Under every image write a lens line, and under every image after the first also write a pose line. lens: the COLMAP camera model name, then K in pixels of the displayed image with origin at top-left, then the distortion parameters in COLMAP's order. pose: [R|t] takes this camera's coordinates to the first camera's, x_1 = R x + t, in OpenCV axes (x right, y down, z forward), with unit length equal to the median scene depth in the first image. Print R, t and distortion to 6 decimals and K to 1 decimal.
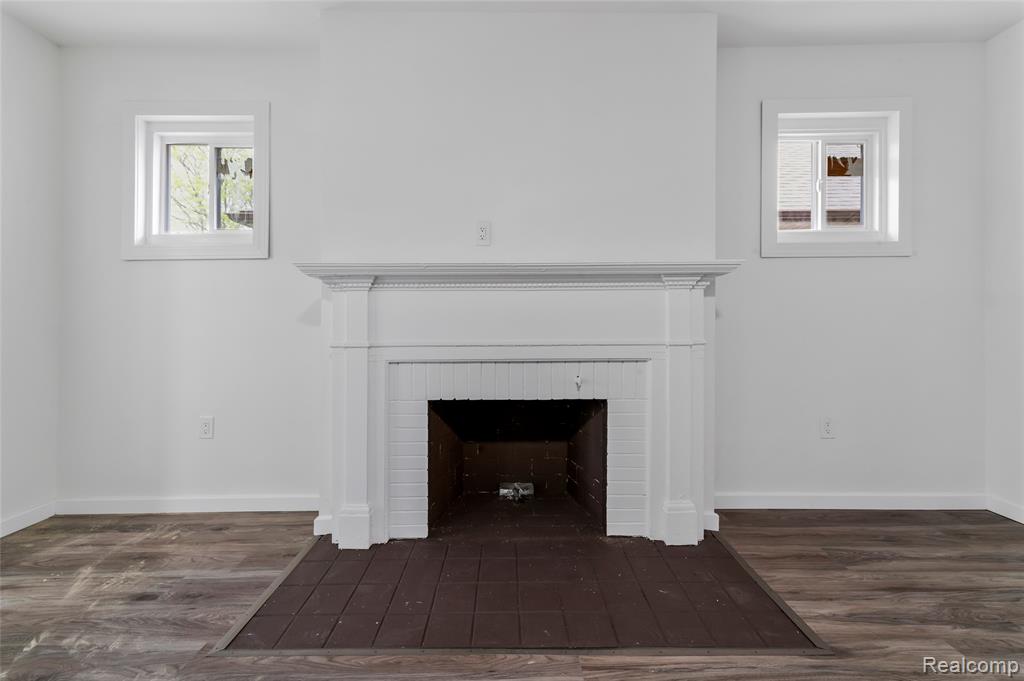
lens RADIAL K [[418.0, 0, 505.2], [0, 418.0, 324.9], [0, 0, 1]] dist [0.000600, 0.000582]
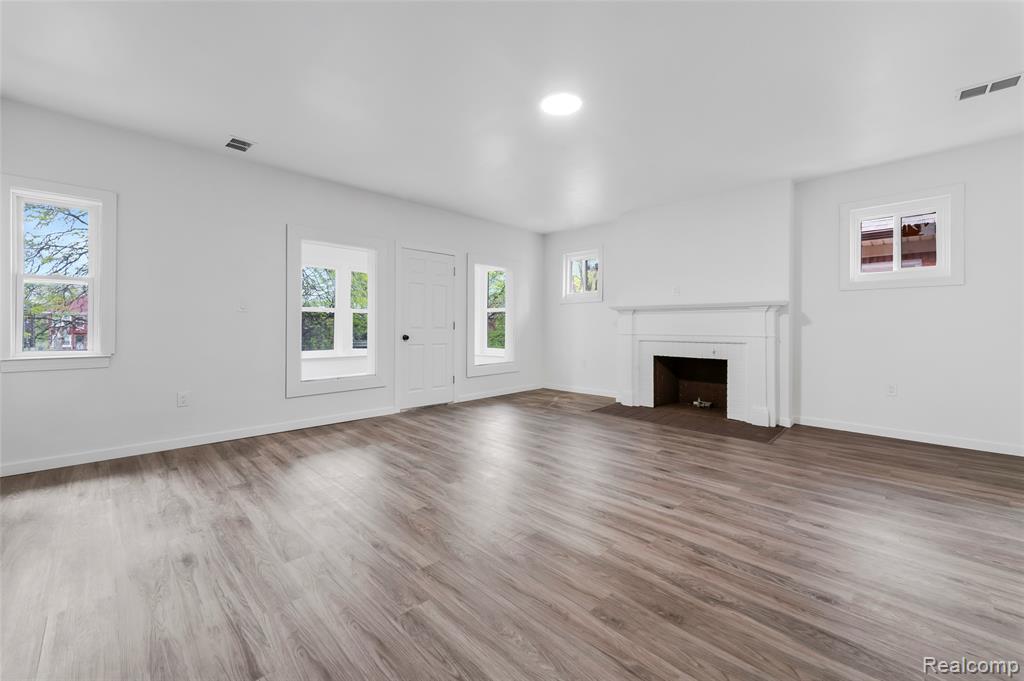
lens RADIAL K [[410.2, 0, 524.3], [0, 410.2, 311.2], [0, 0, 1]] dist [0.010229, 0.000008]
pose [[0.737956, -0.019140, -0.674578, 0.880129], [-0.005712, 0.999385, -0.034604, -0.006207], [0.674825, 0.029389, 0.737392, -1.341524]]
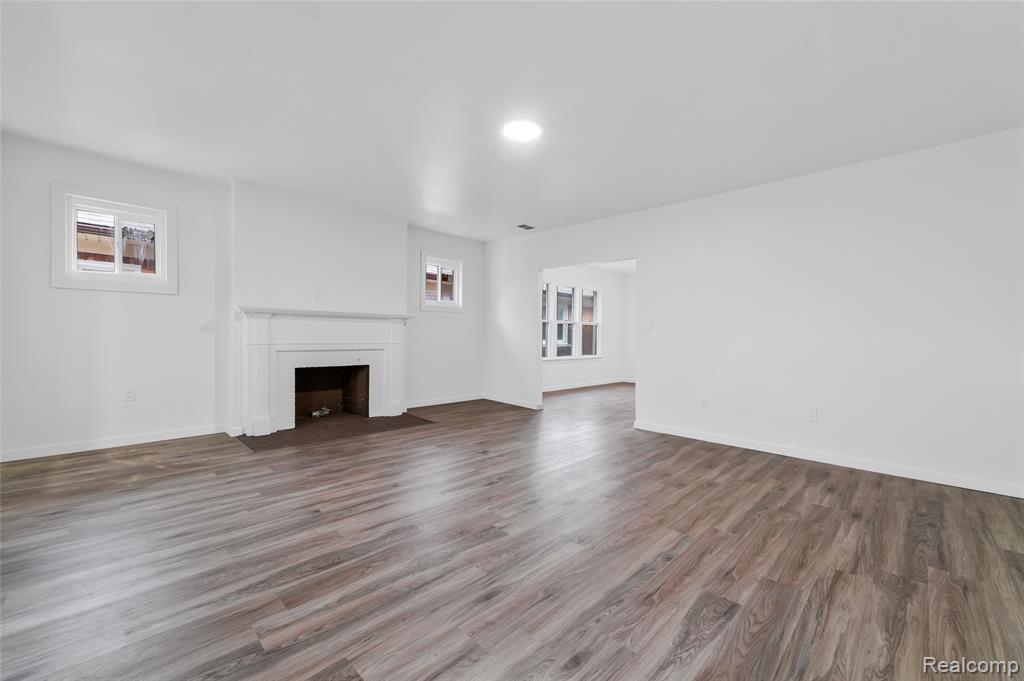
lens RADIAL K [[402.0, 0, 513.7], [0, 402.0, 337.5], [0, 0, 1]] dist [0.009955, 0.000097]
pose [[0.685511, 0.012759, 0.727951, -0.877191], [-0.017427, 0.999848, -0.001114, -0.003397], [-0.727854, -0.011922, 0.685629, -1.236436]]
